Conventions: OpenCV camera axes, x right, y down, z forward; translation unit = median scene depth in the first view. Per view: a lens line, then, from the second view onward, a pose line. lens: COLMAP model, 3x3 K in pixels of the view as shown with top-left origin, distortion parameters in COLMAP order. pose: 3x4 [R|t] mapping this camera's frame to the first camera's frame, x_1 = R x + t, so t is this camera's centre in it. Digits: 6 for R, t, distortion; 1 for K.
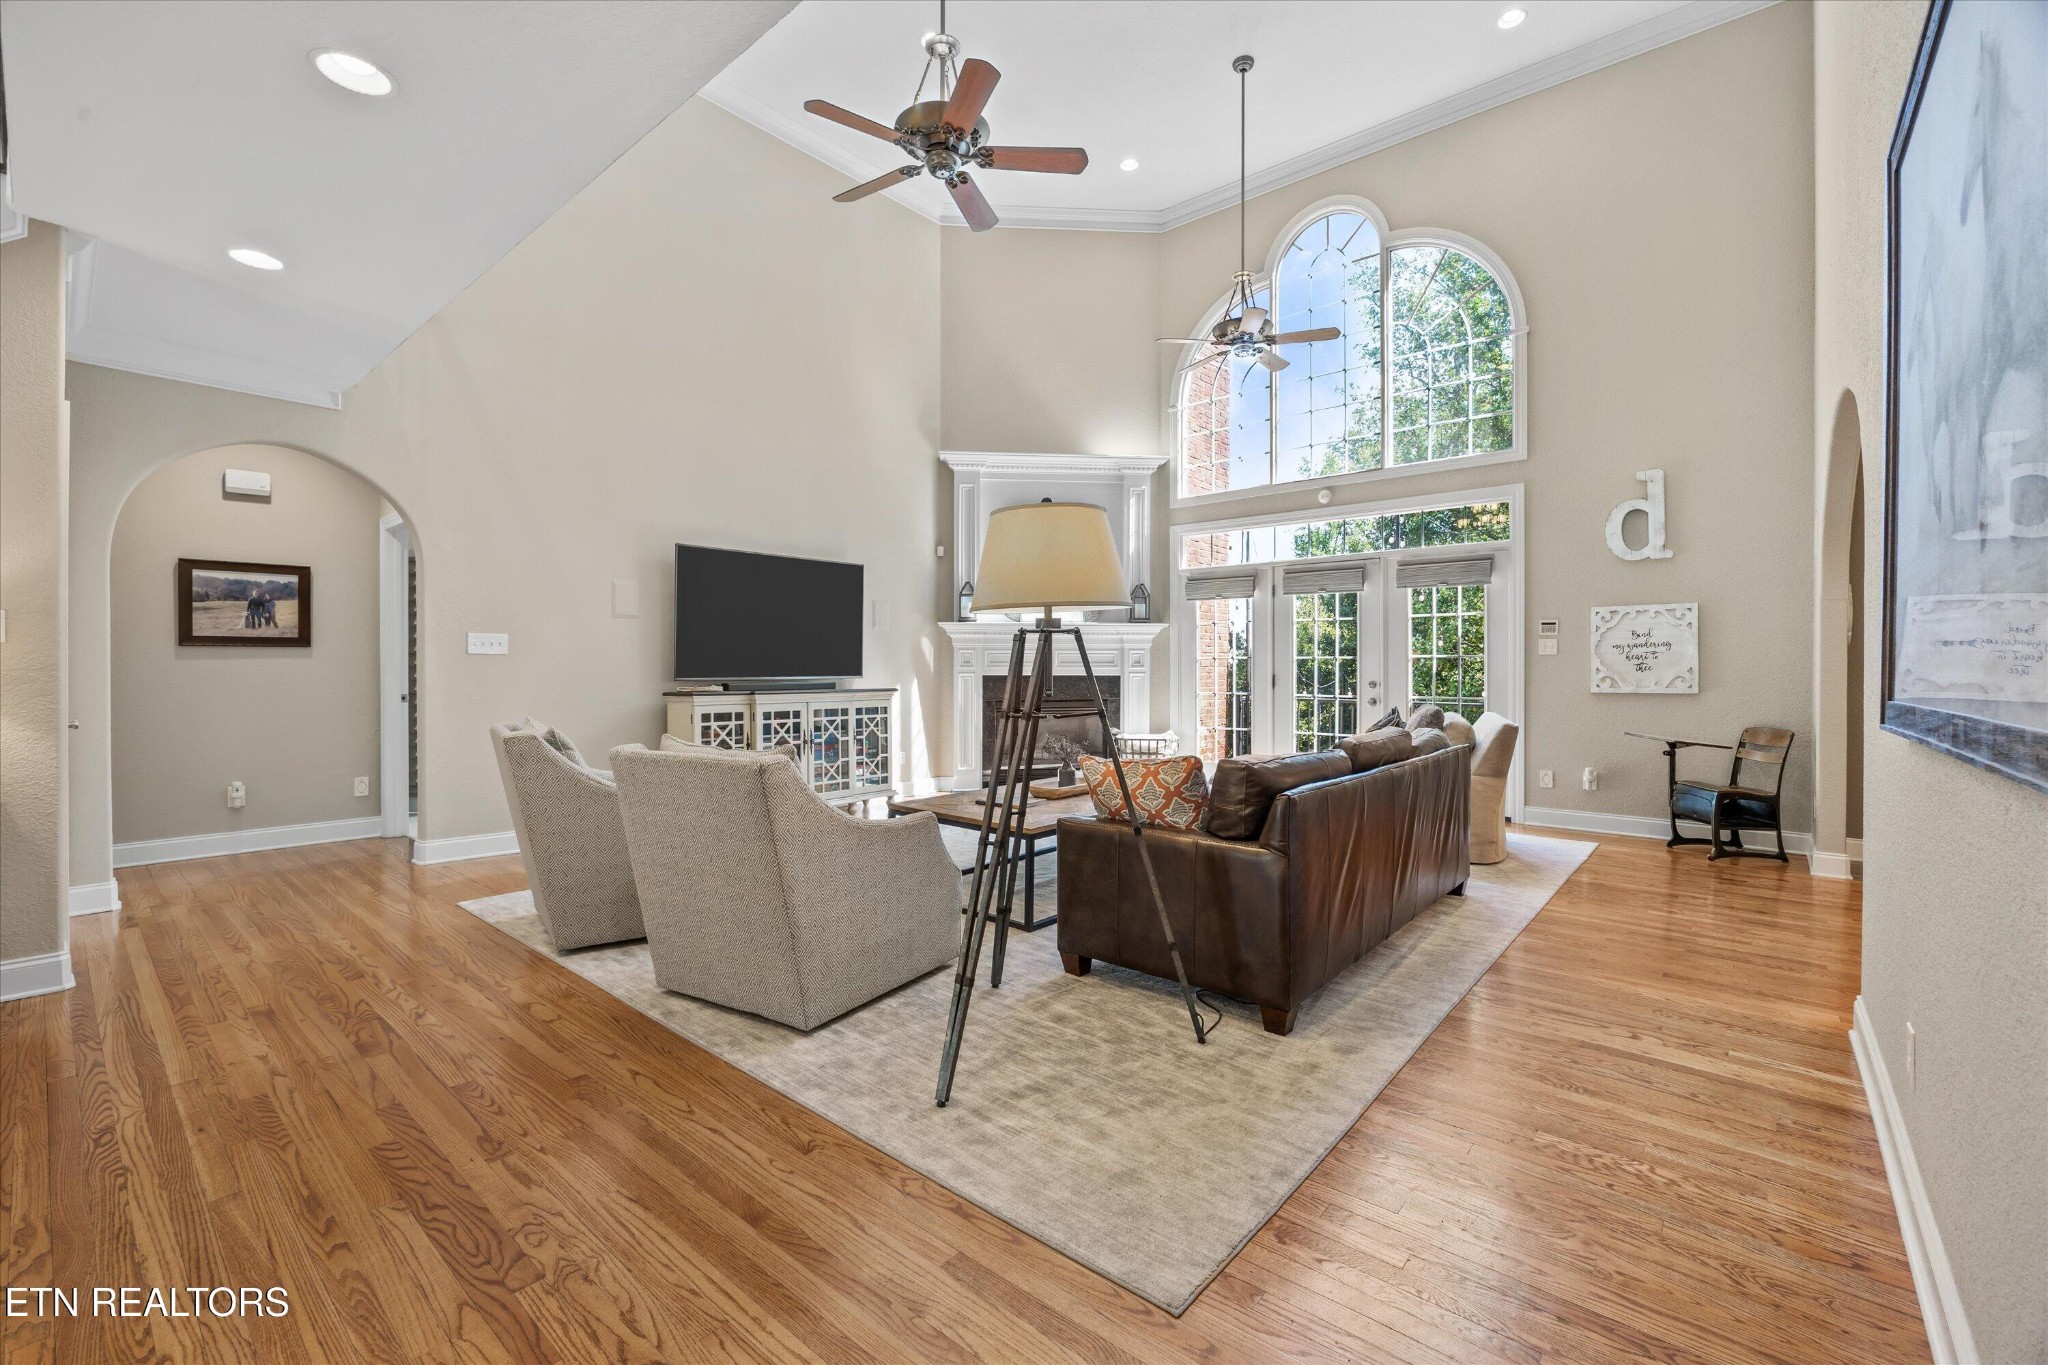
lens RADIAL K [[929.0, 0, 1037.0], [0, 929.0, 670.2], [0, 0, 1]] dist [0.006071, 0.000509]
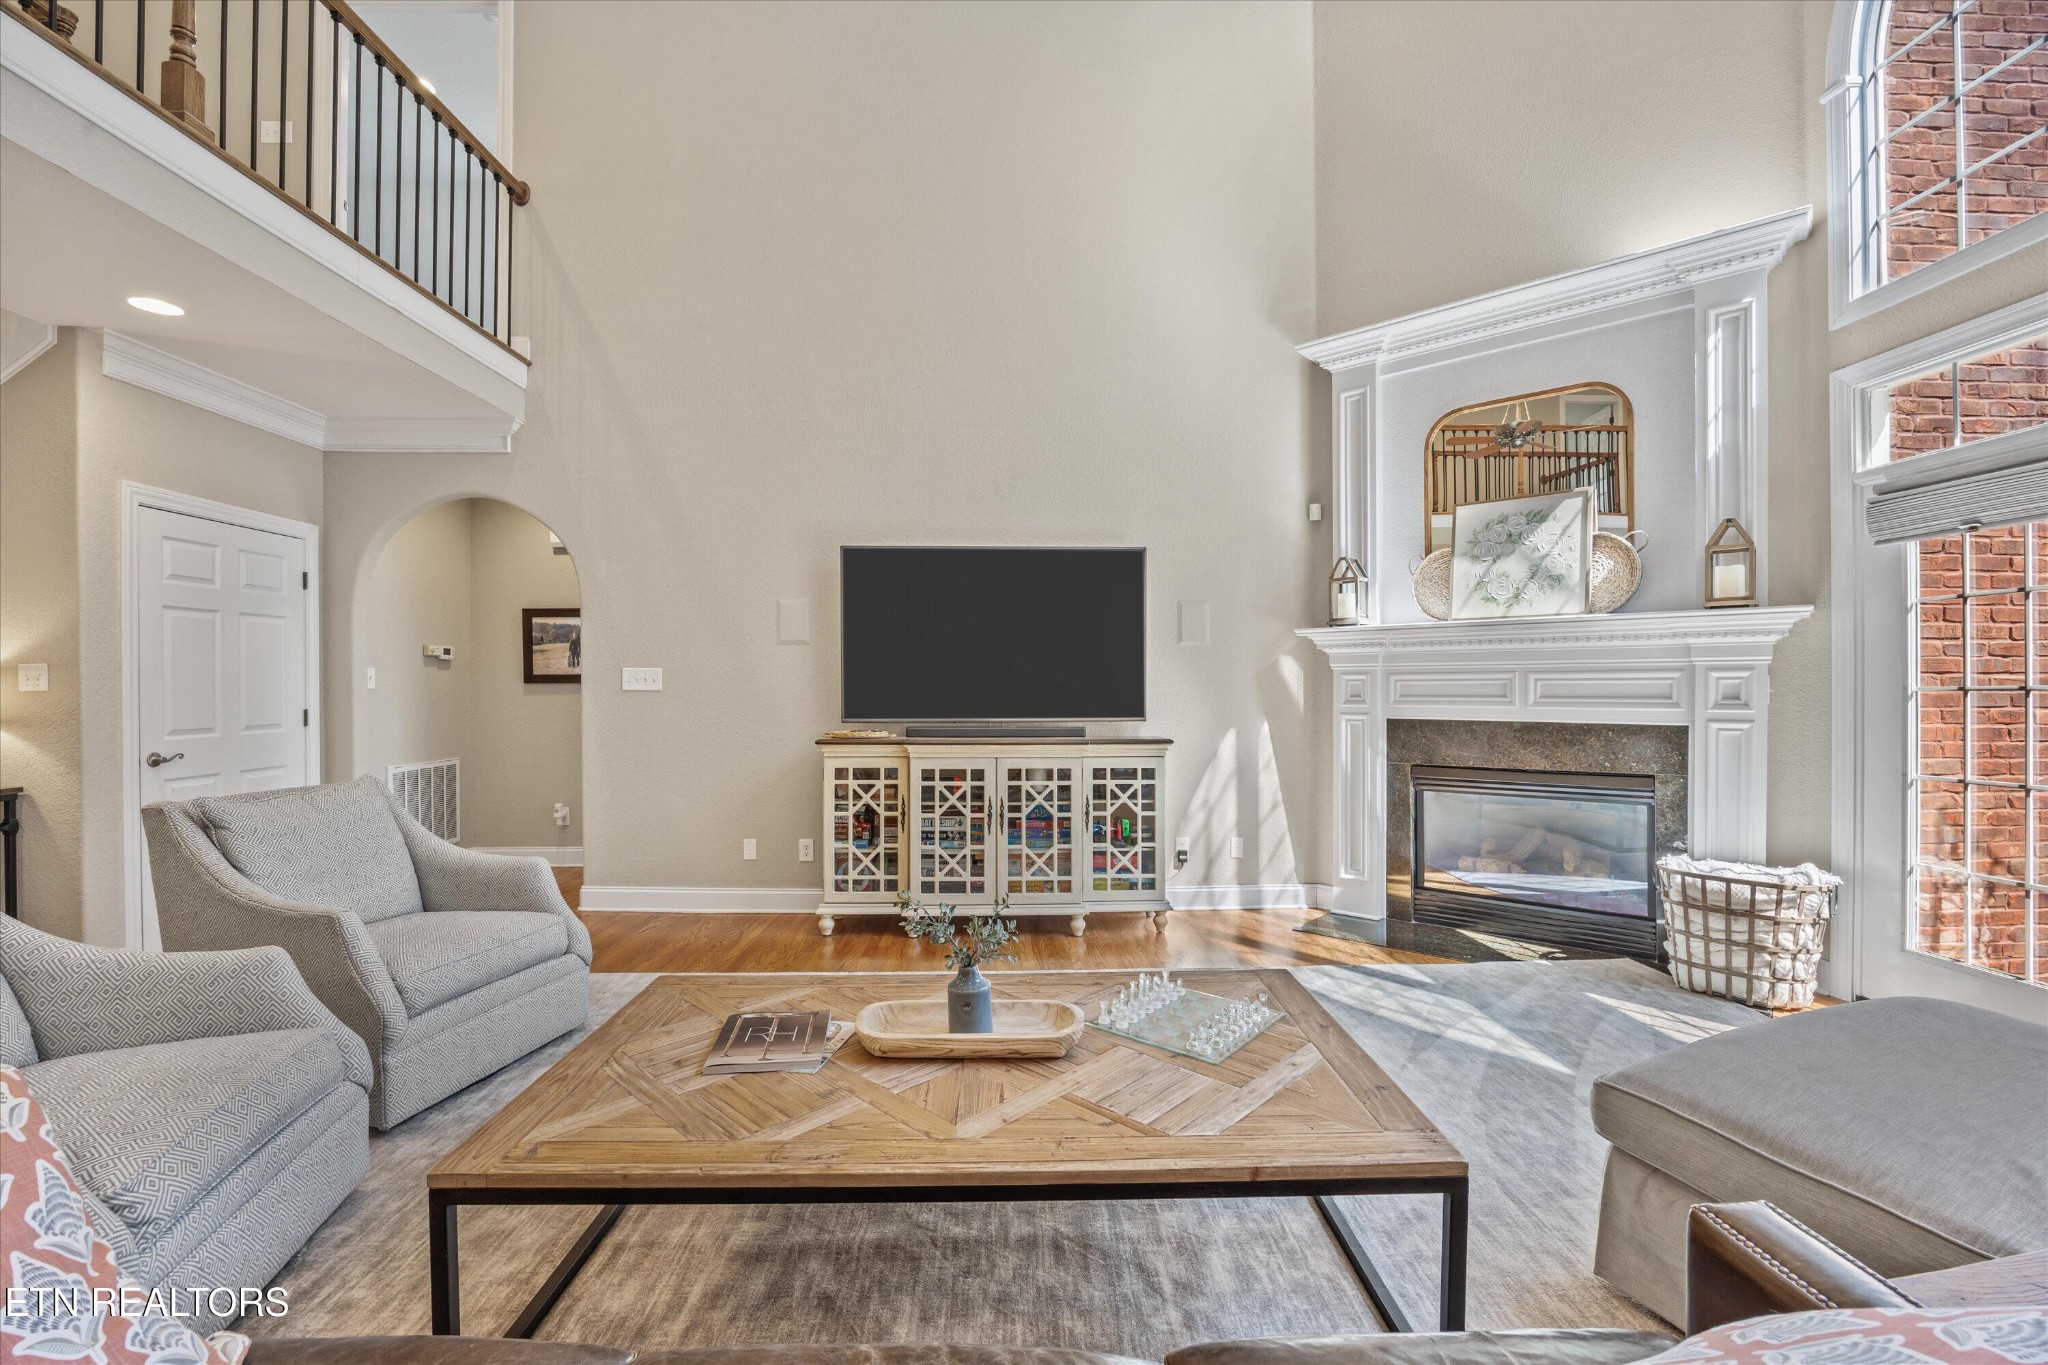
lens RADIAL K [[929.0, 0, 1029.2], [0, 929.0, 684.7], [0, 0, 1]] dist [0.006071, 0.000509]
pose [[0.649026, -0.001282, -0.760765, 0.267988], [0.000368, 0.999999, -0.001371, -0.016836], [0.760766, 0.000610, 0.649026, 0.530255]]
